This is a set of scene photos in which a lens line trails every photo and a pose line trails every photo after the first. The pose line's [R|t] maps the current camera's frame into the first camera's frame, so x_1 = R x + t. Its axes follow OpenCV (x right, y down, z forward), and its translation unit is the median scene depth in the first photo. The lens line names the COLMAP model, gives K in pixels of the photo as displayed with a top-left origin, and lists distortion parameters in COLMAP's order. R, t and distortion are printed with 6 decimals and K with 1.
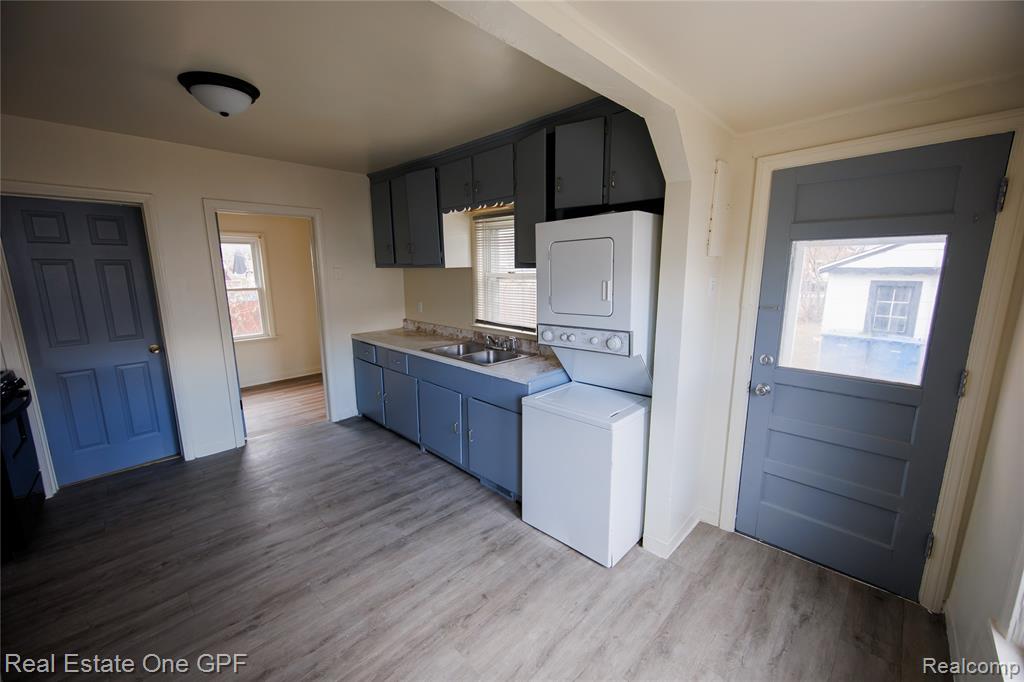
lens RADIAL K [[402.9, 0, 510.8], [0, 402.9, 342.8], [0, 0, 1]] dist [-0.001492, 0.000032]
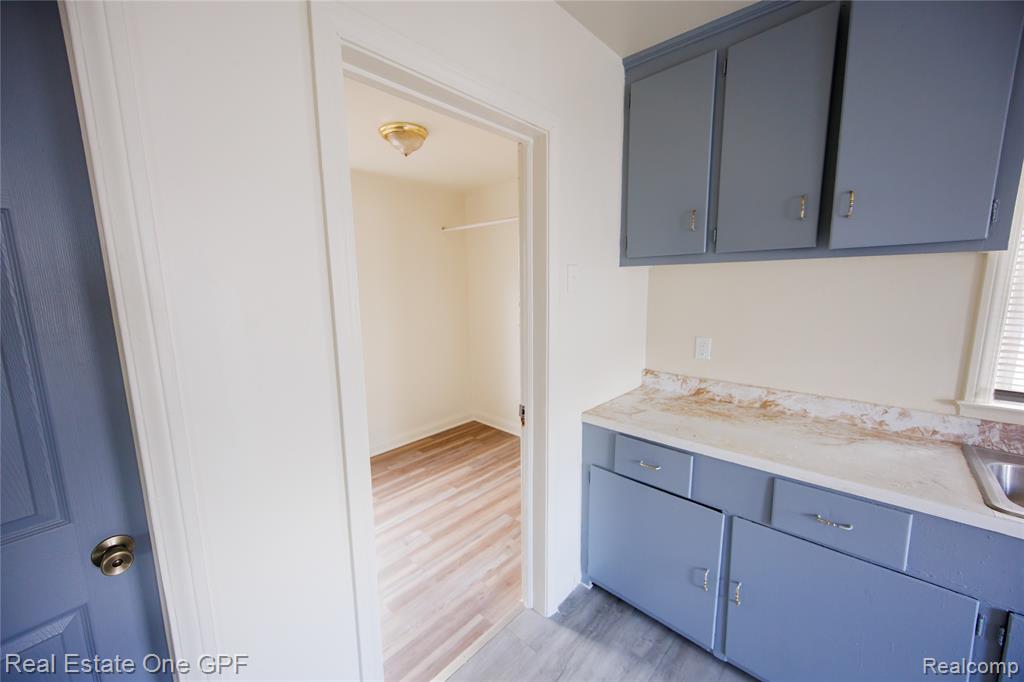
lens RADIAL K [[387.4, 0, 511.3], [0, 387.4, 343.5], [0, 0, 1]] dist [0.001429, 0.000123]
pose [[0.999599, -0.015955, 0.023408, -0.810863], [0.016806, 0.999188, -0.036616, -0.141563], [-0.022805, 0.036995, 0.999055, 0.950943]]
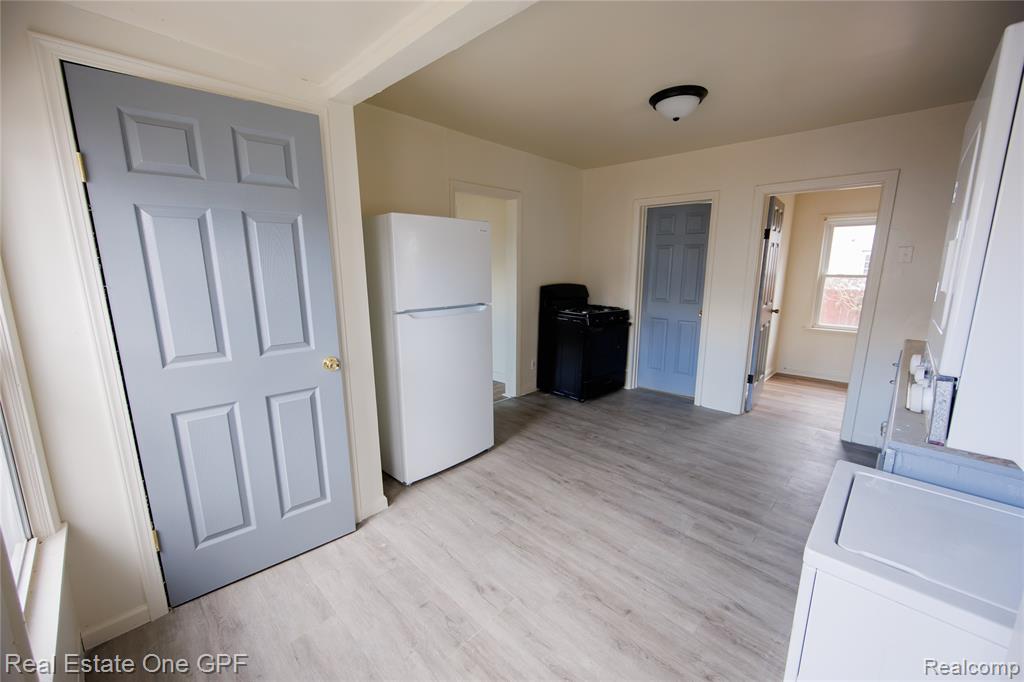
lens RADIAL K [[403.8, 0, 513.1], [0, 403.8, 341.9], [0, 0, 1]] dist [-0.000876, -0.000395]
pose [[0.002366, 0.195357, -0.980729, 0.524572], [-0.181322, 0.964559, 0.191698, -0.046589], [0.983421, 0.177374, 0.037704, 0.474374]]
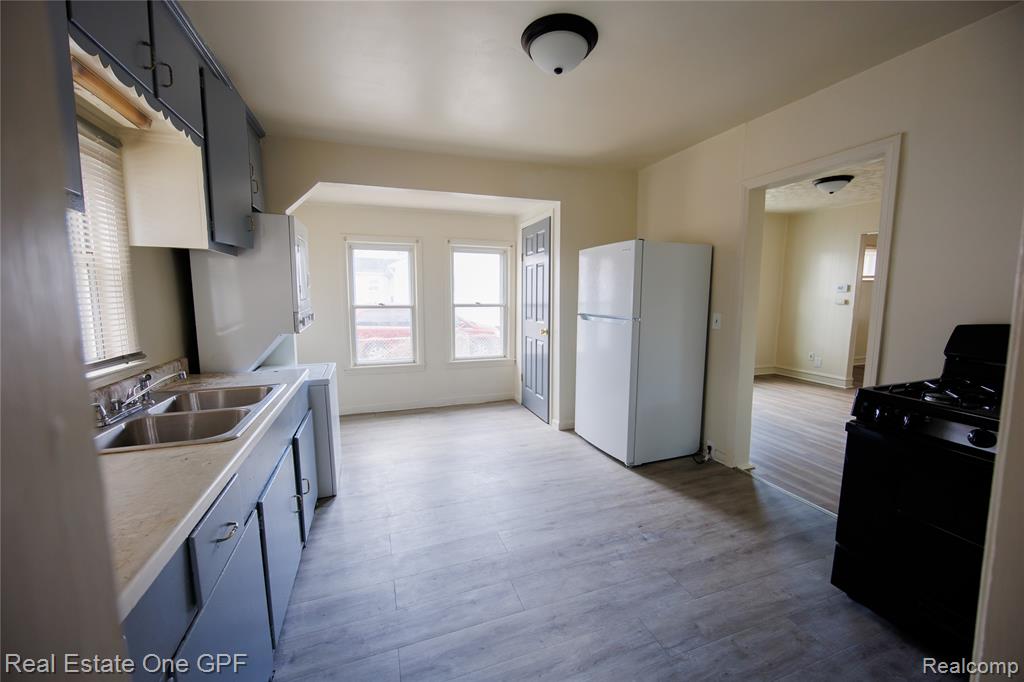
lens RADIAL K [[394.8, 0, 510.4], [0, 394.8, 345.2], [0, 0, 1]] dist [-0.001265, -0.000214]
pose [[-0.898204, -0.046659, 0.437095, -0.836198], [0.088475, 0.954812, 0.283735, -0.203527], [-0.430583, 0.293524, -0.853488, 1.592968]]
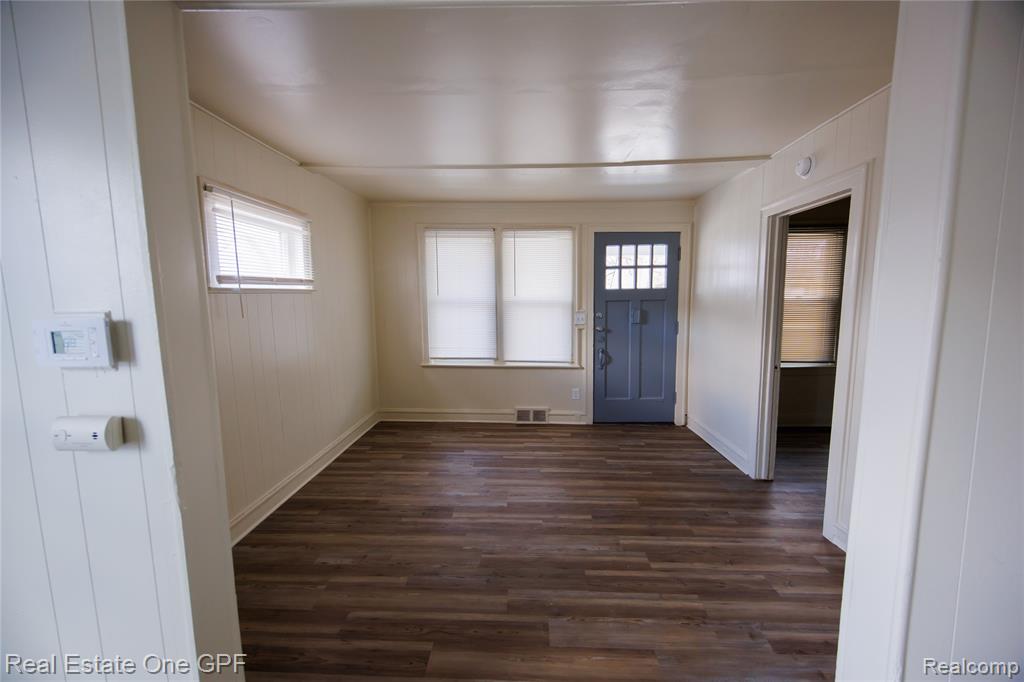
lens RADIAL K [[395.5, 0, 512.0], [0, 395.5, 341.0], [0, 0, 1]] dist [-0.001217, -0.000313]
pose [[-0.746892, 0.086246, -0.659328, -1.581471], [-0.104864, 0.963867, 0.244874, 0.168401], [0.656625, 0.252034, -0.710861, -0.737229]]
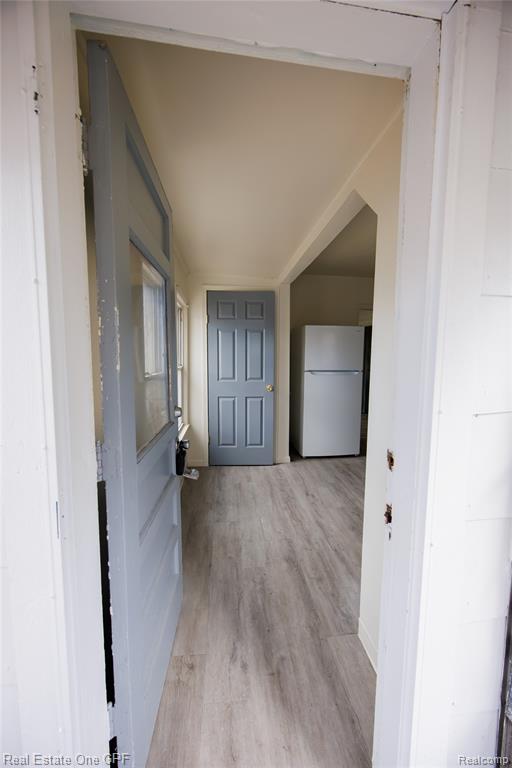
lens RADIAL K [[294.5, 0, 257.5], [0, 294.5, 382.3], [0, 0, 1]] dist [-0.001505, -0.000134]
pose [[-0.631873, 0.070031, -0.771902, 0.872262], [-0.144950, 0.967662, 0.206446, -0.096202], [0.761398, 0.242335, -0.601288, 0.952654]]
